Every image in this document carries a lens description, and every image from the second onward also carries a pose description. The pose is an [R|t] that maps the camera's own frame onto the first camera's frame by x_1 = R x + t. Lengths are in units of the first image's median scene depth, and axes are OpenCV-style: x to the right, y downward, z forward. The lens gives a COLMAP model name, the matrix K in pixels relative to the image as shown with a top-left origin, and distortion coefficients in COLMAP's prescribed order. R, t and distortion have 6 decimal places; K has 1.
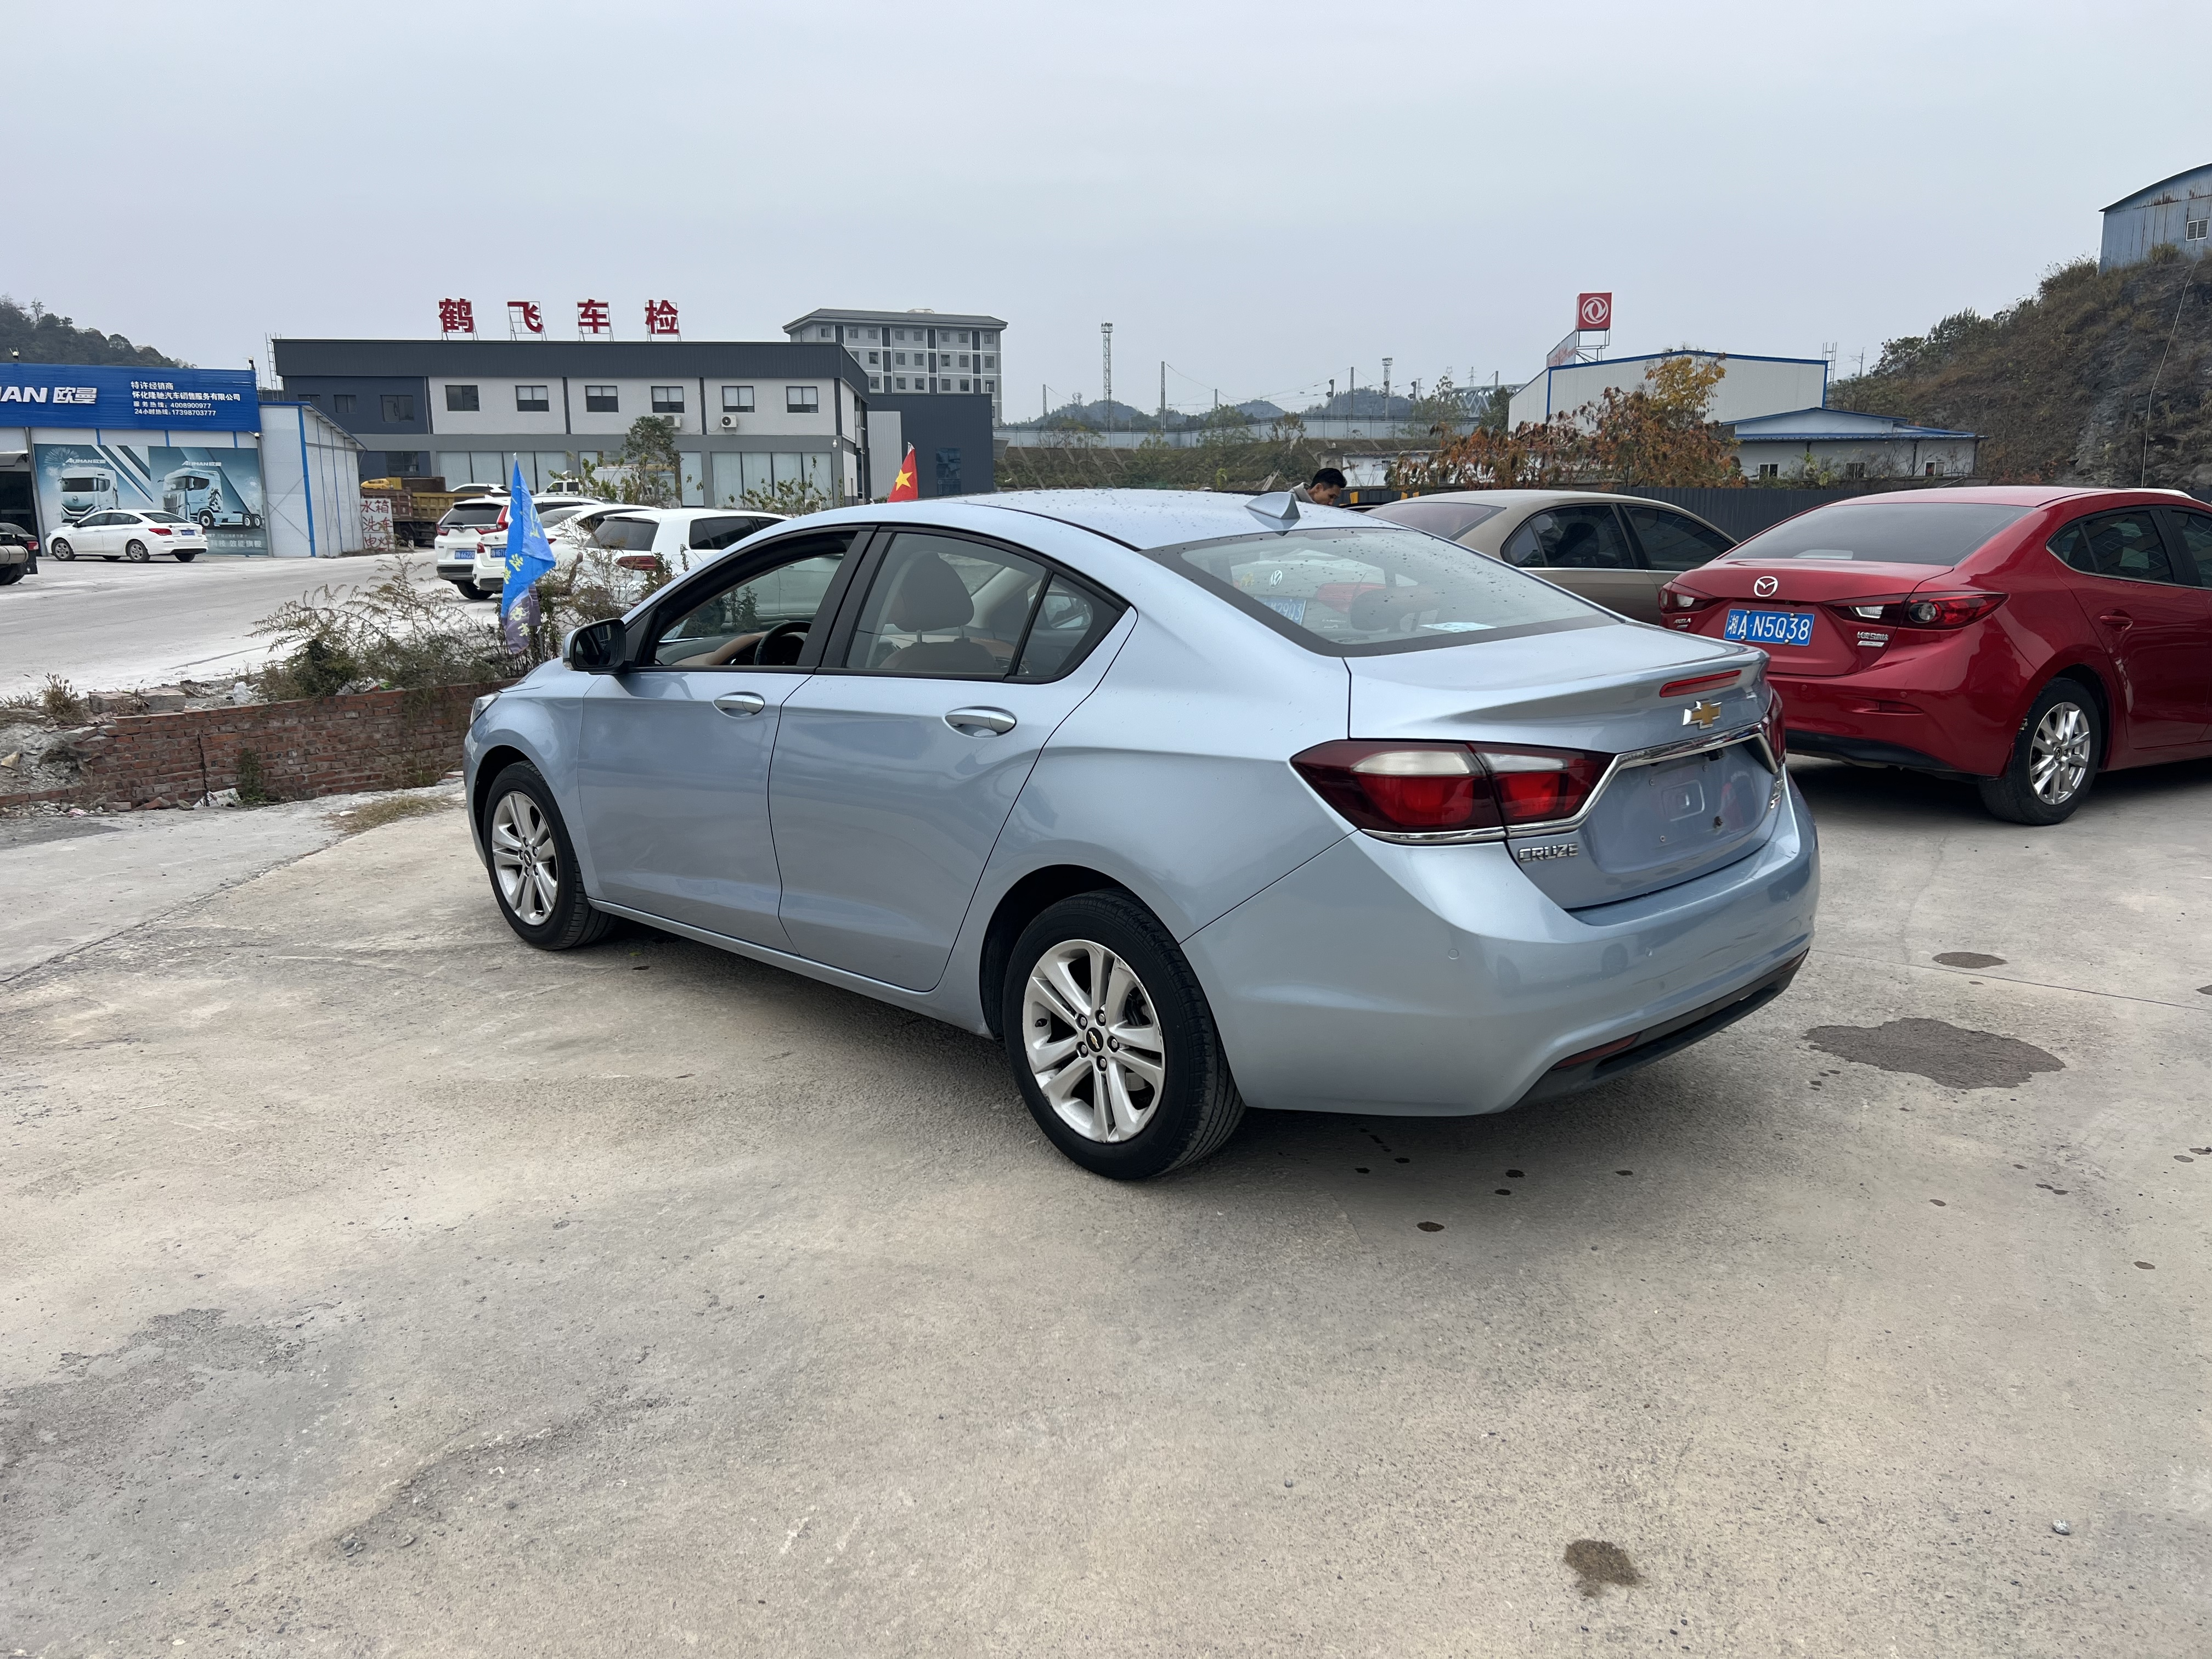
lens RADIAL K [[1661.2, 0, 1105.9], [0, 1661.2, 846.8], [0, 0, 1]] dist [0.055264, -0.058062]
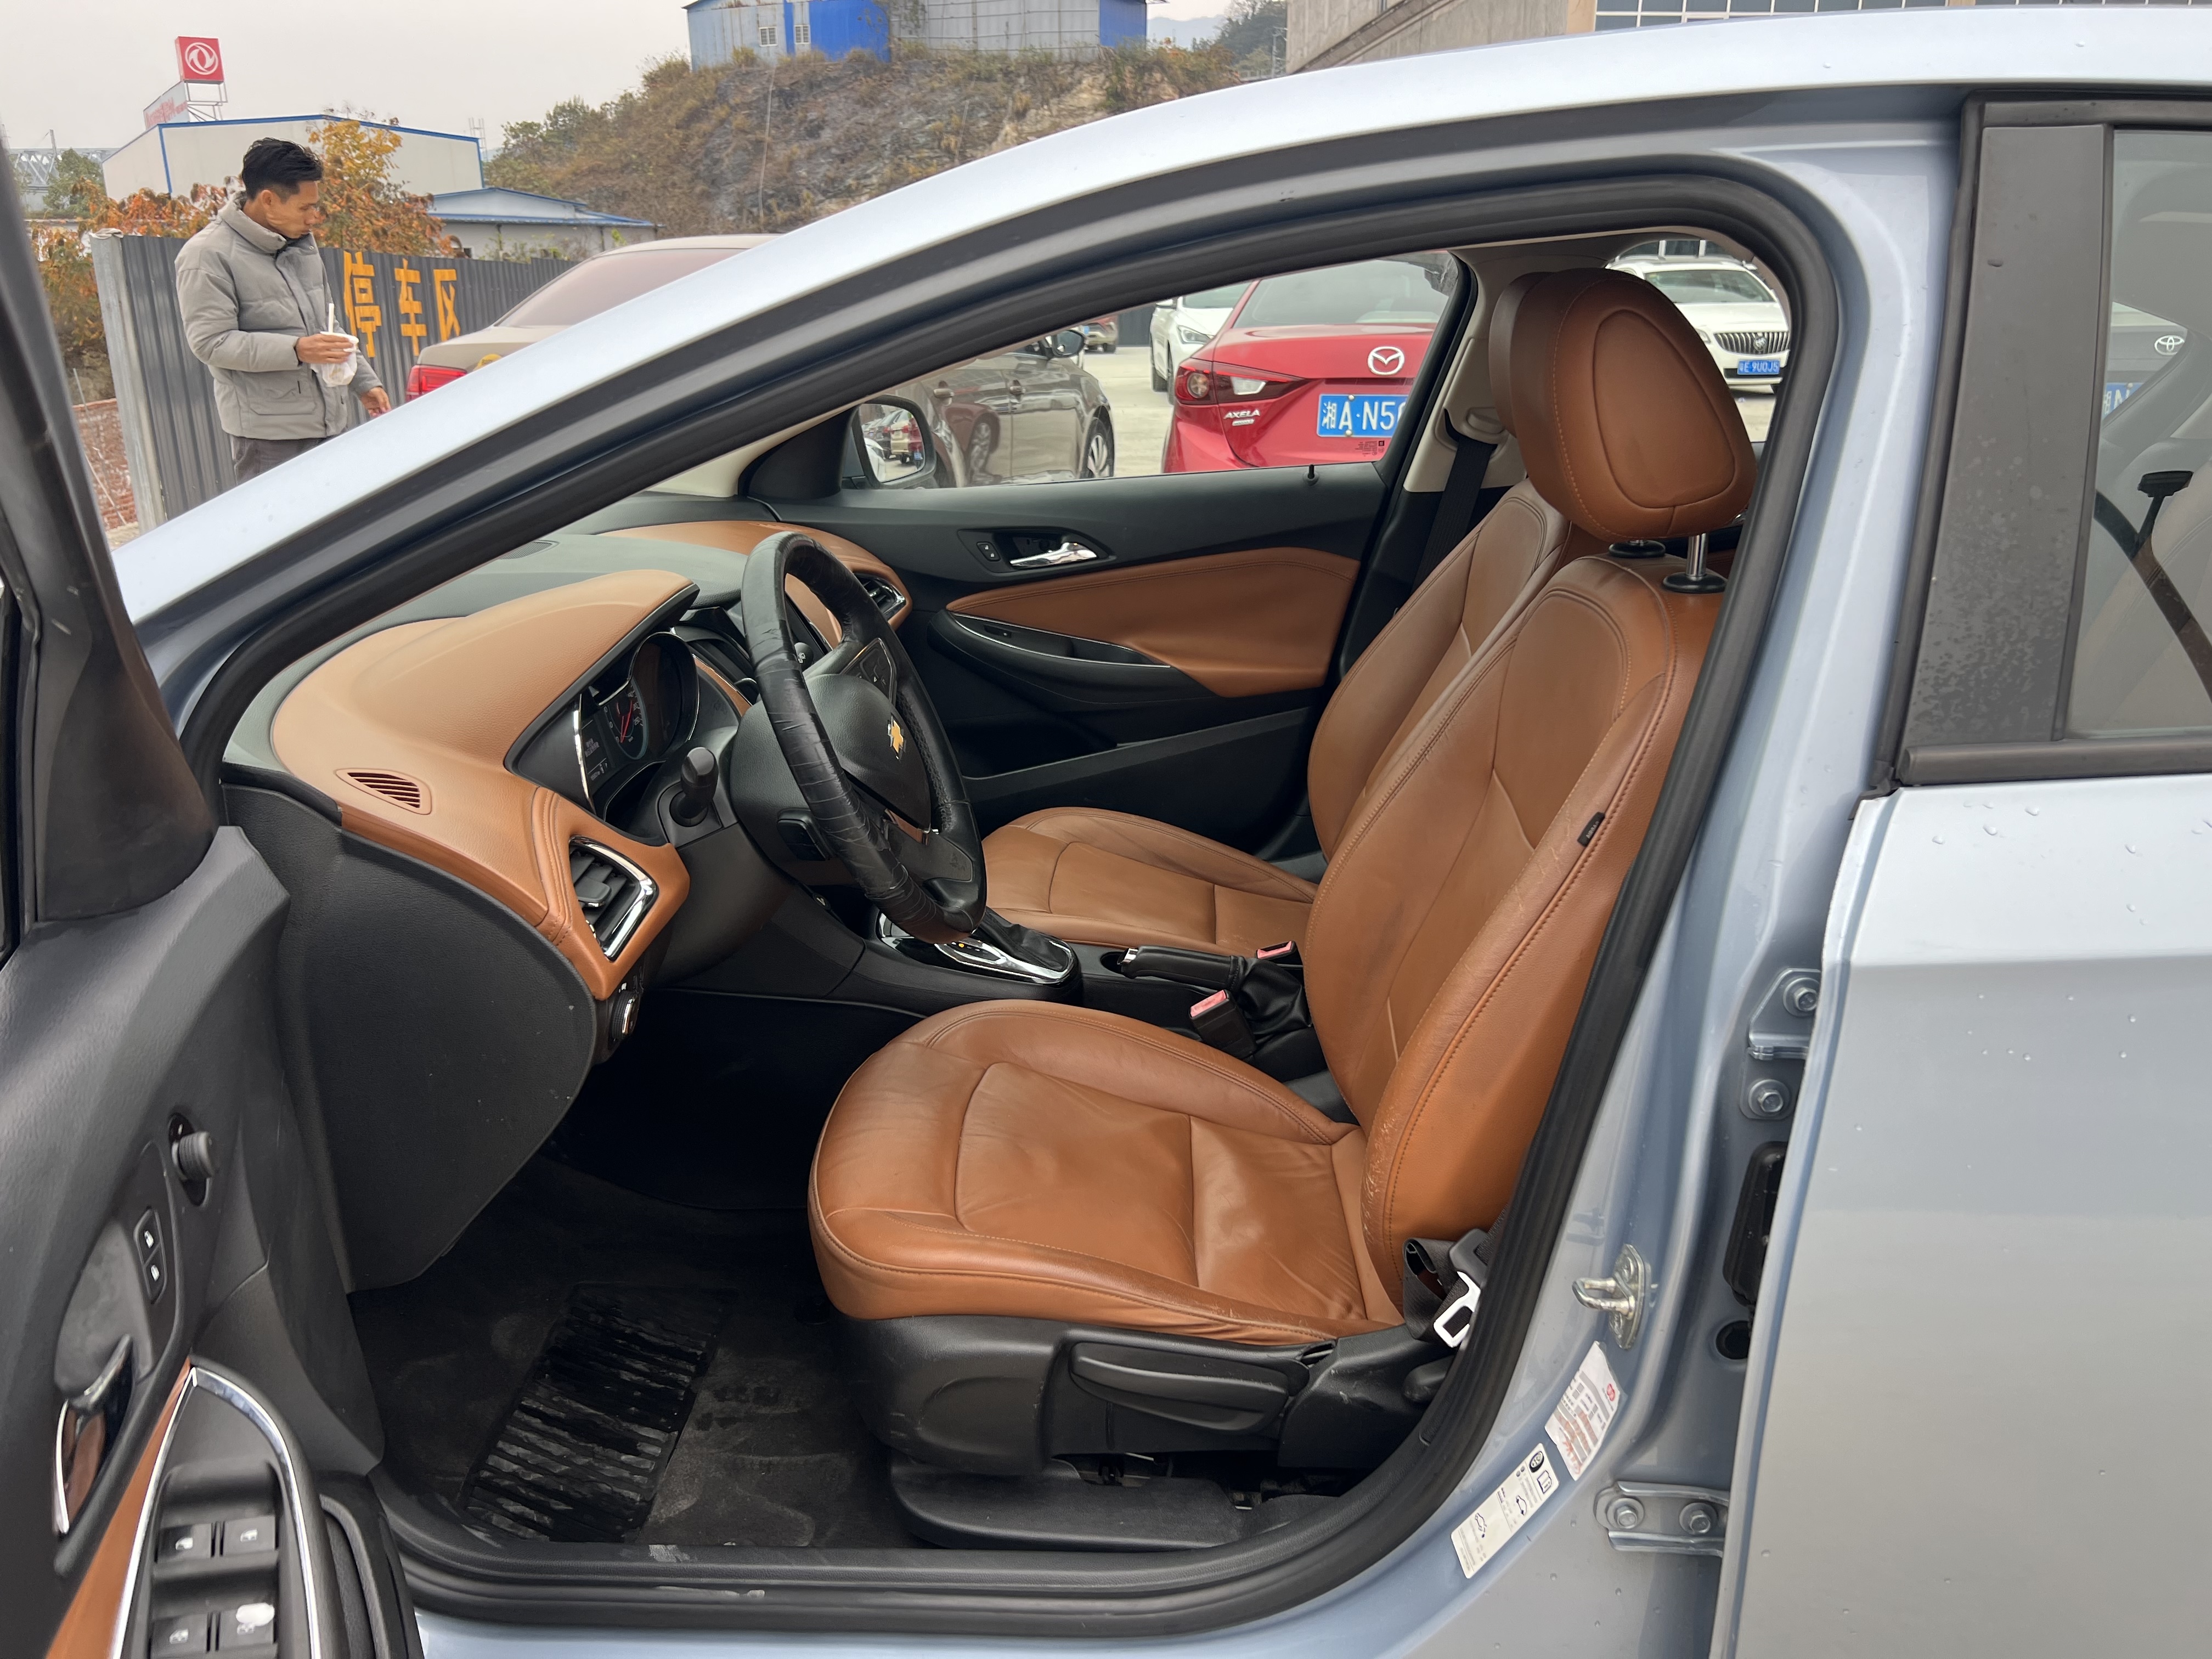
lens RADIAL K [[1661.2, 0, 1116.4], [0, 1661.2, 826.7], [0, 0, 1]] dist [0.055264, -0.058062]
pose [[0.723436, -0.209908, 0.657707, -0.032922], [0.140044, 0.977470, 0.157921, -0.012565], [-0.676038, -0.022138, 0.736534, 0.076433]]
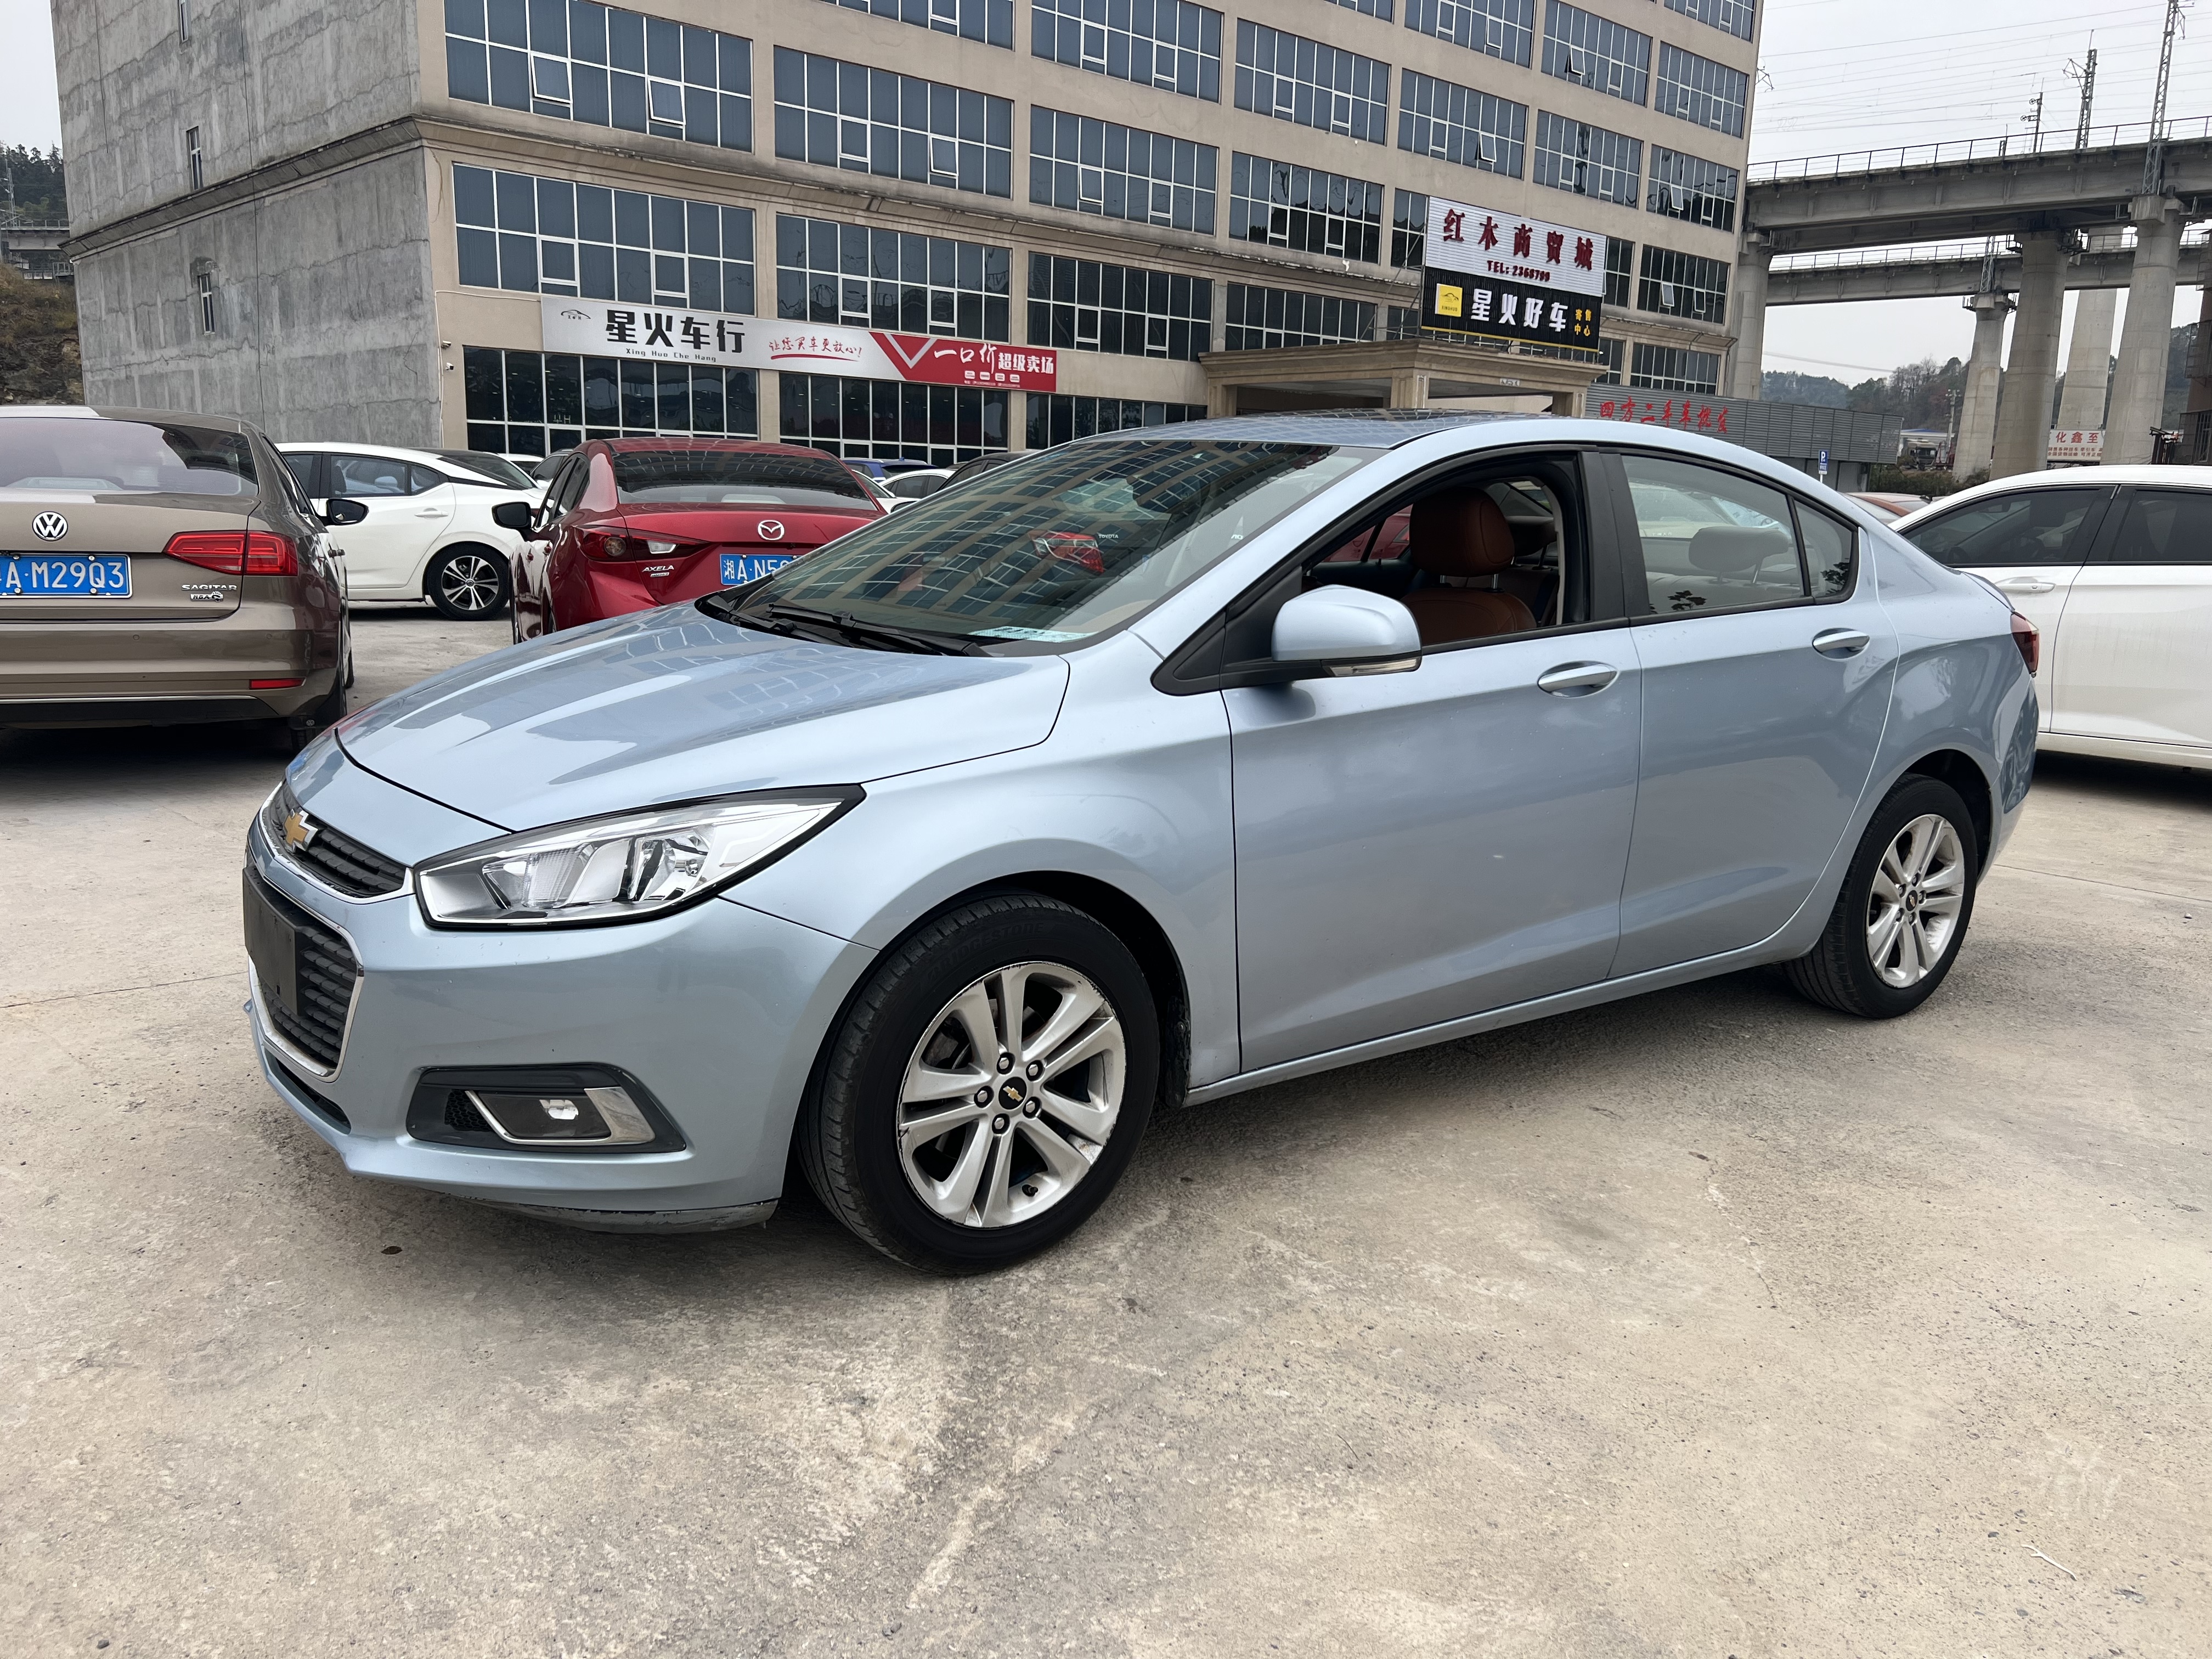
lens RADIAL K [[1661.2, 0, 1107.5], [0, 1661.2, 828.2], [0, 0, 1]] dist [0.055264, -0.058062]
pose [[0.146842, -0.185292, 0.971650, -0.086341], [0.171183, 0.972237, 0.159534, -0.015351], [-0.974235, 0.142904, 0.174484, 0.094079]]
